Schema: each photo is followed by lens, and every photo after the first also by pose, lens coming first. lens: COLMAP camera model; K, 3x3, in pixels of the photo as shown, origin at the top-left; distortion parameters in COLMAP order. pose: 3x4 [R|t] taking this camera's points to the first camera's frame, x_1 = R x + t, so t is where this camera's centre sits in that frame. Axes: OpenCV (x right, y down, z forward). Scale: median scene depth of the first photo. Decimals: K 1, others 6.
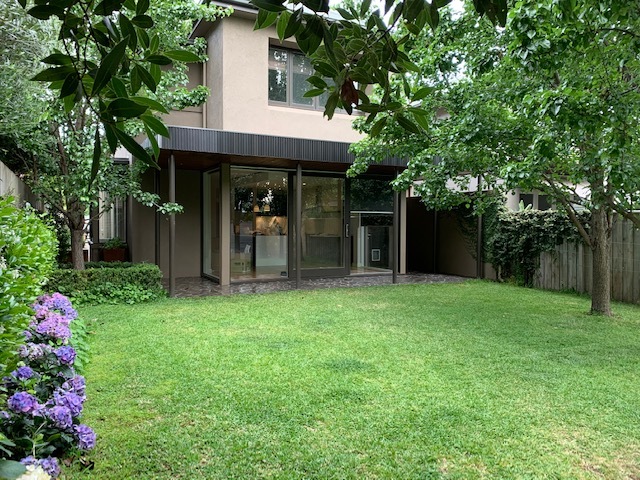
lens RADIAL K [[501.8, 0, 320.0], [0, 501.8, 240.0], [0, 0, 1]] dist [0.064034, -0.161042]
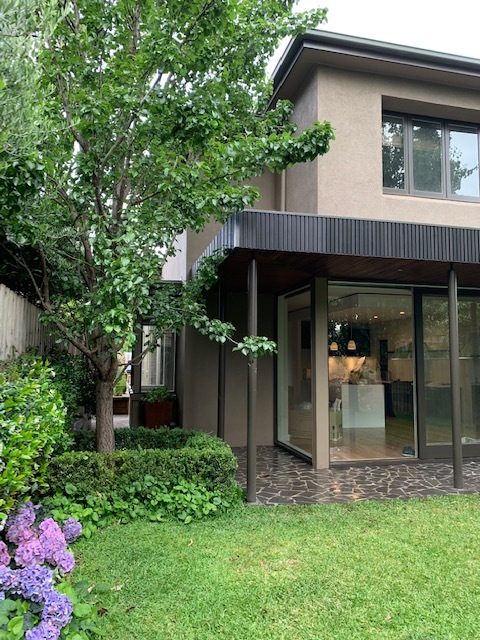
lens RADIAL K [[501.8, 0, 240.0], [0, 501.8, 320.0], [0, 0, 1]] dist [0.064034, -0.161042]
pose [[0.974478, -0.013112, -0.224101, -0.186627], [-0.012913, 0.993366, -0.114272, -0.027310], [0.224112, 0.114250, 0.967843, 0.445847]]
